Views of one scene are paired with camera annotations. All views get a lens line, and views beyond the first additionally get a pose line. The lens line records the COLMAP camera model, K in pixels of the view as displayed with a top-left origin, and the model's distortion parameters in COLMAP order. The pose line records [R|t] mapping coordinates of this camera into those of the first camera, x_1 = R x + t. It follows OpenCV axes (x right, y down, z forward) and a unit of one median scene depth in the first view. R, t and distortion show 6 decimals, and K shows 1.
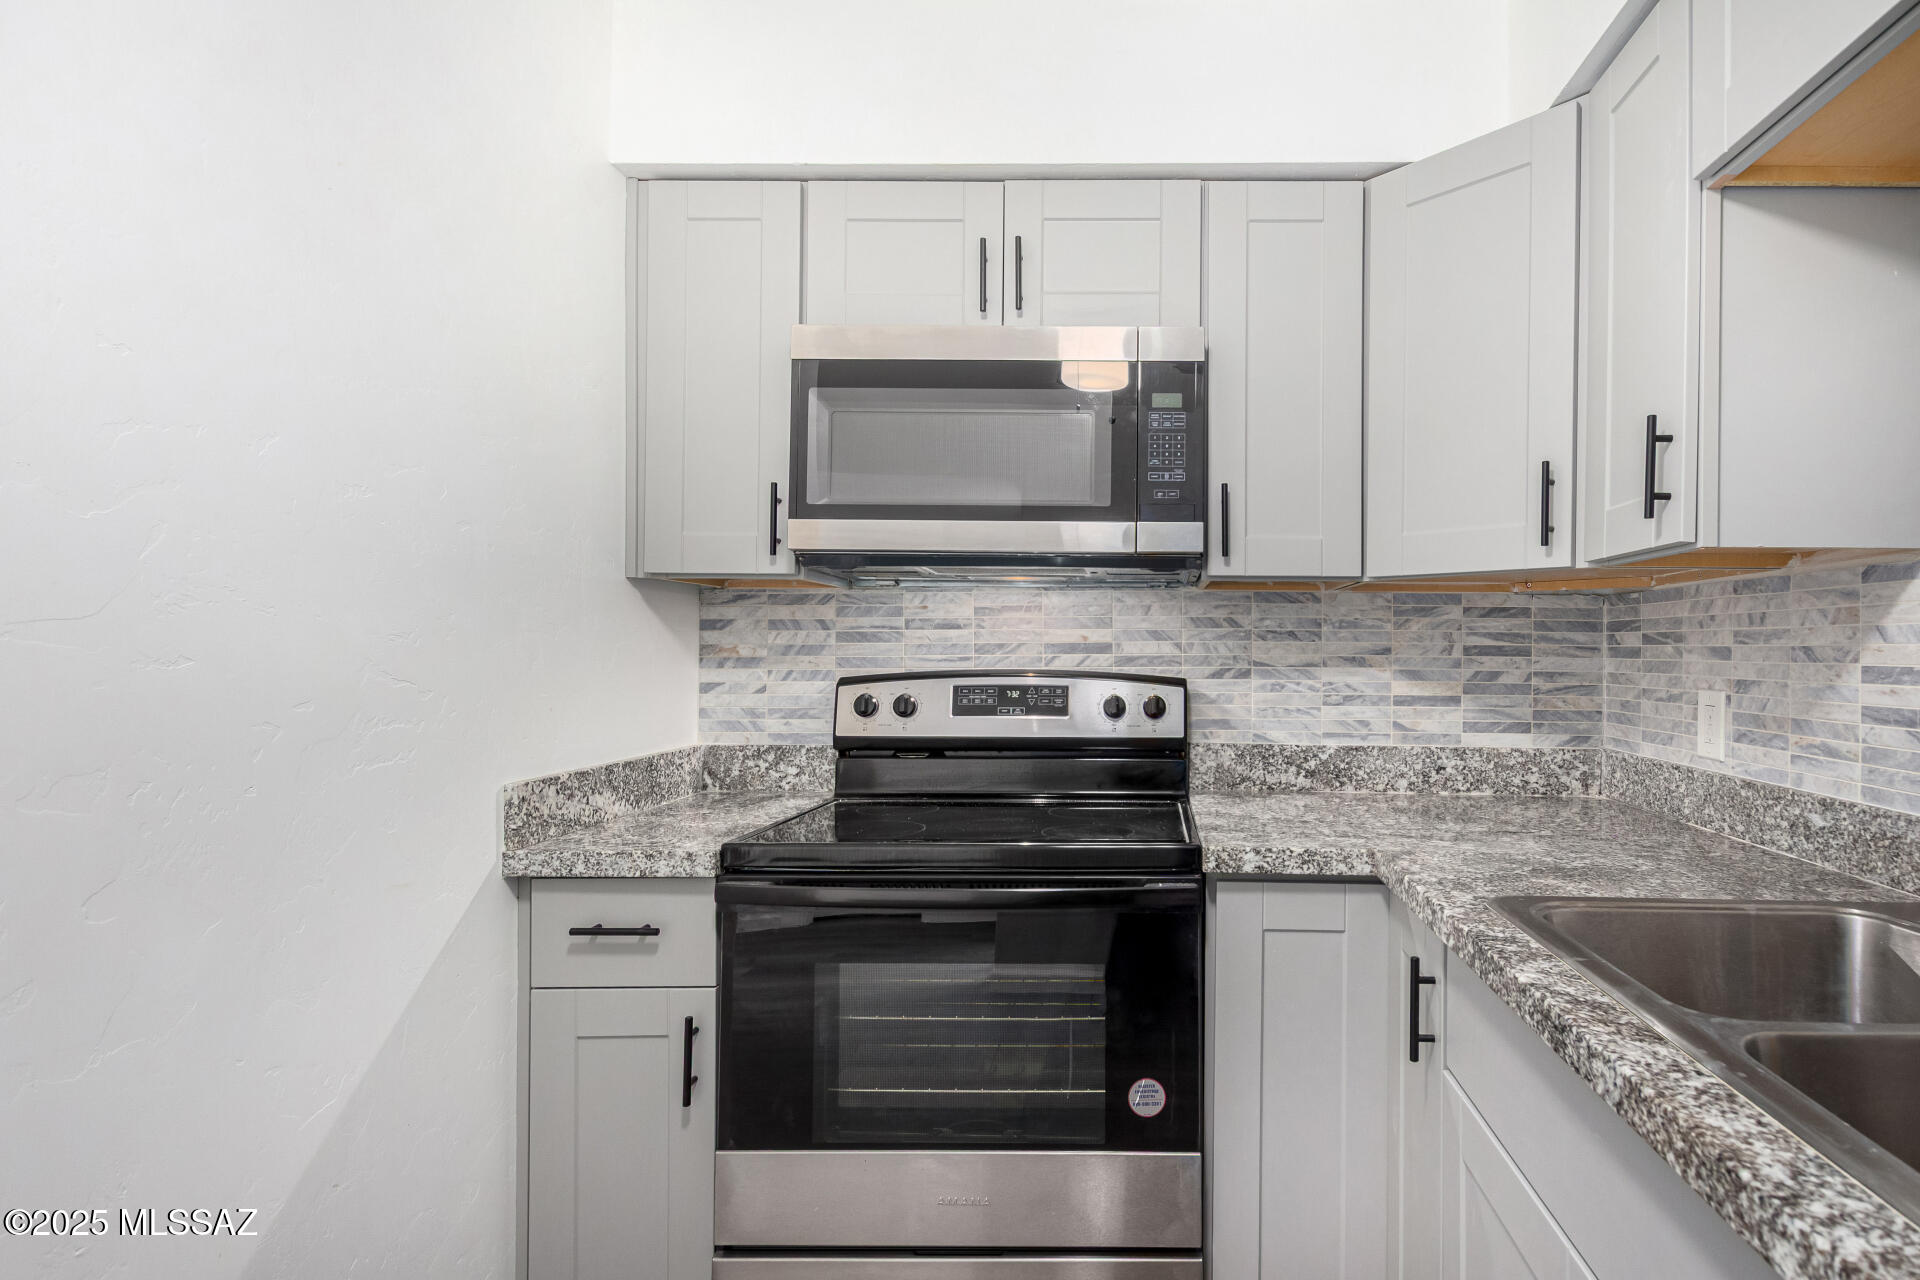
lens RADIAL K [[991.4, 0, 1132.3], [0, 991.4, 650.7], [0, 0, 1]] dist [0.012309, -0.000232]
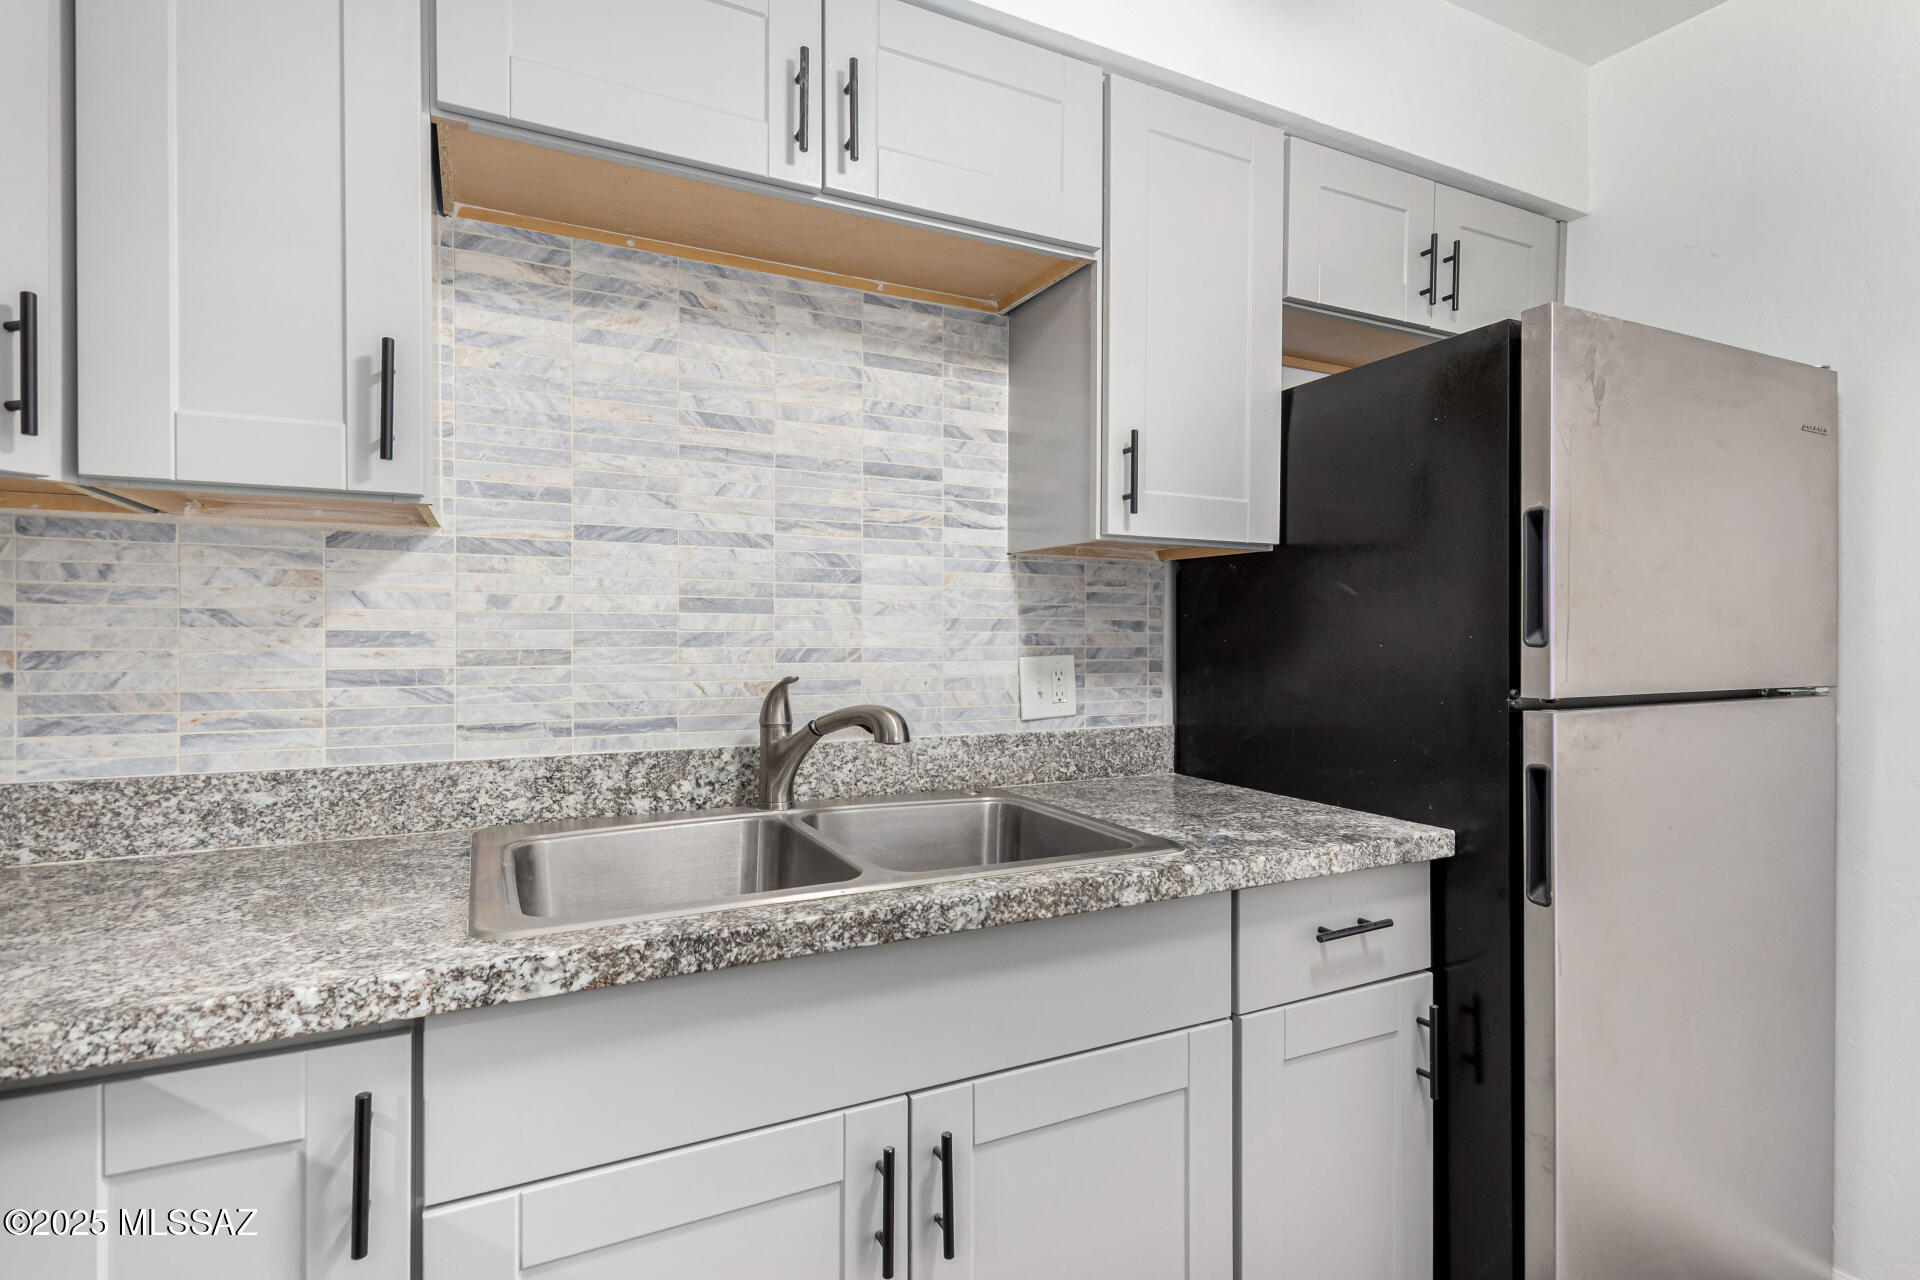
lens RADIAL K [[959.7, 0, 917.6], [0, 959.7, 656.1], [0, 0, 1]] dist [0.011473, 0.000012]
pose [[-0.437565, -0.035447, 0.898488, -0.250194], [-0.009424, 0.999349, 0.034837, 0.001179], [-0.899137, 0.006777, -0.437614, 0.564263]]
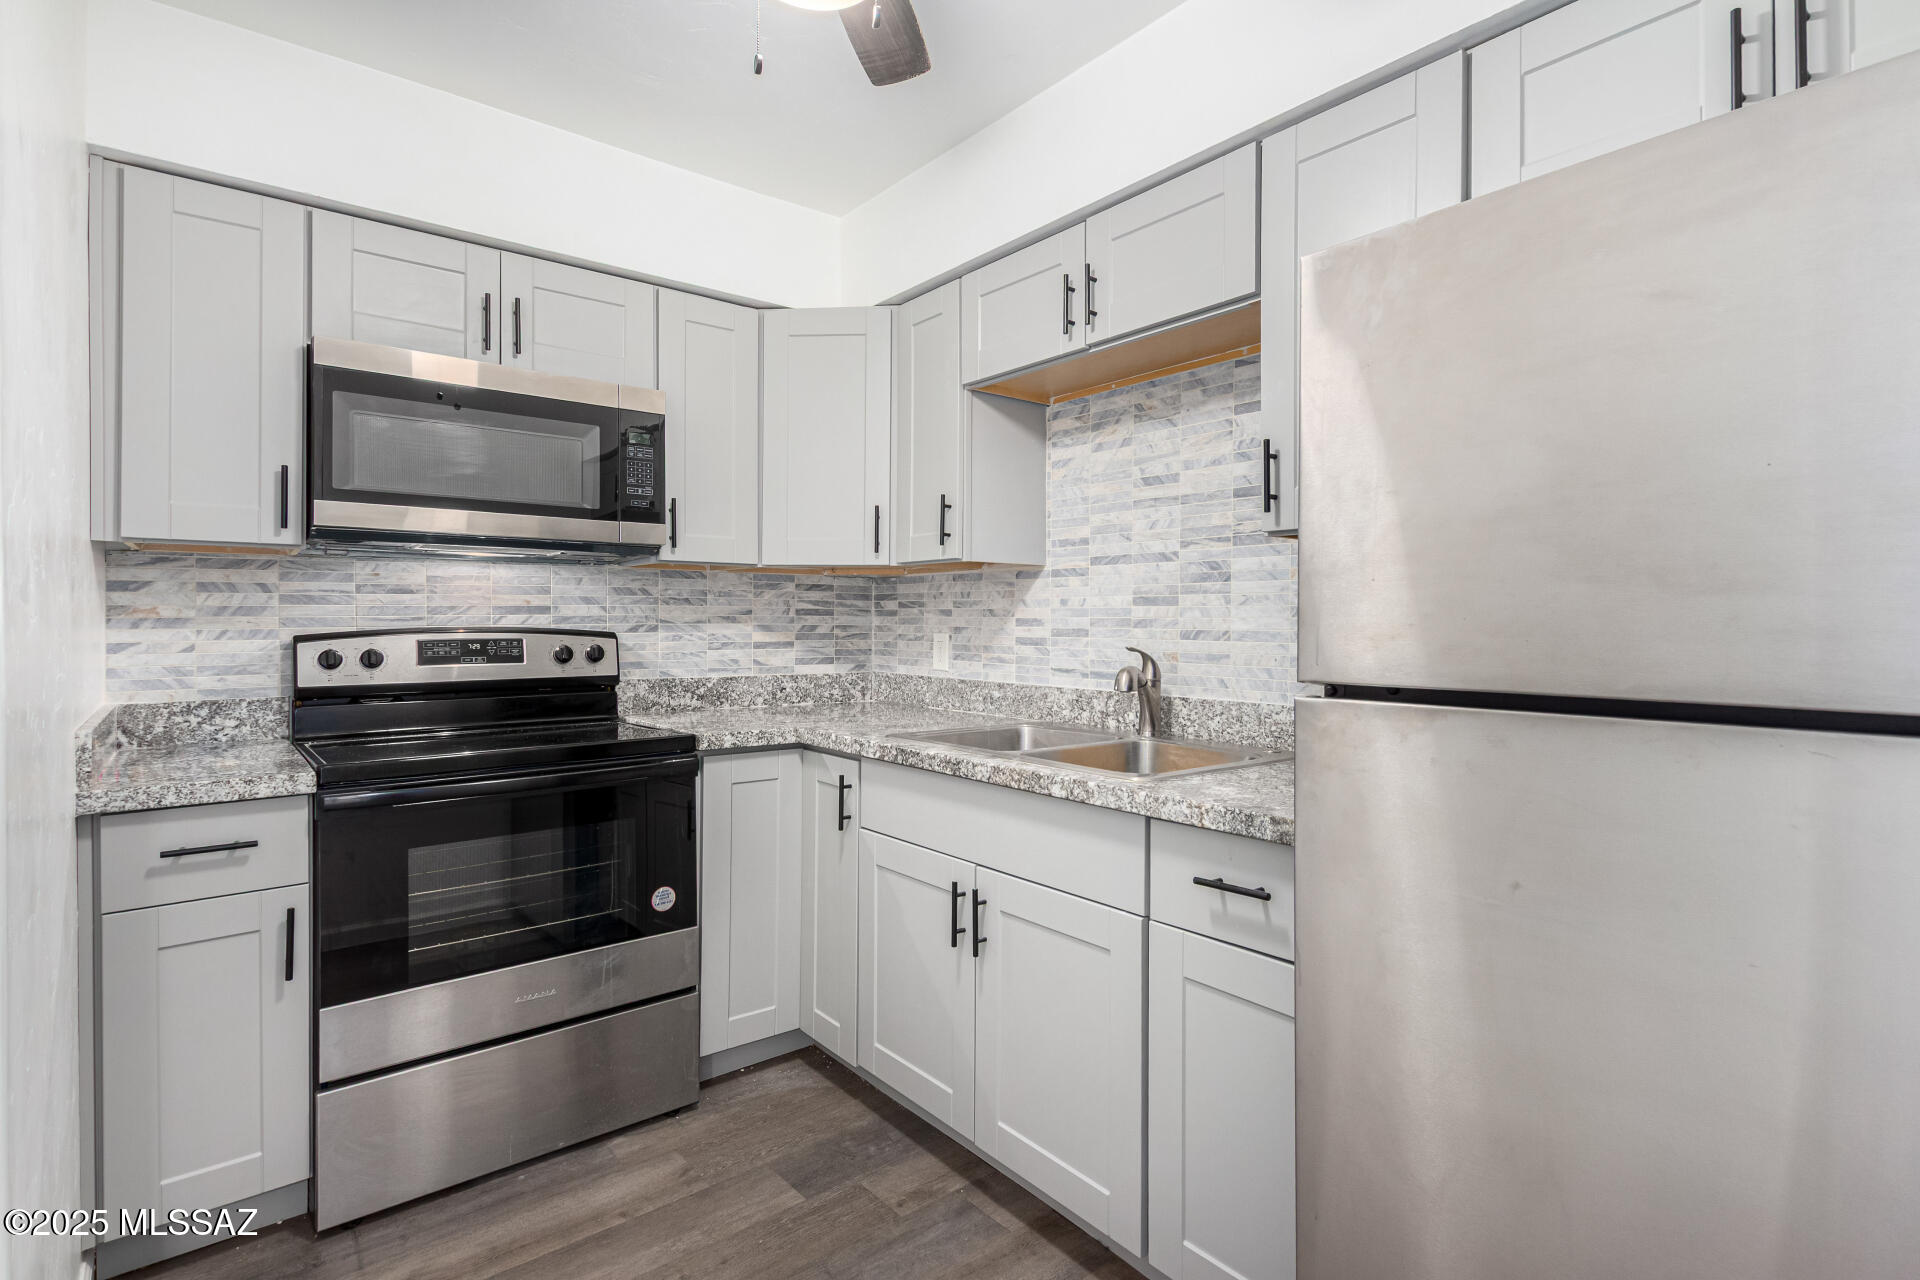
lens RADIAL K [[922.4, 0, 960.0], [0, 922.4, 640.0], [0, 0, 1]] dist [0.009195, -0.000093]
pose [[0.786661, -0.018151, 0.617118, -0.359787], [0.001766, 0.999630, 0.027151, 0.005104], [-0.617382, -0.020269, 0.786402, -0.294259]]
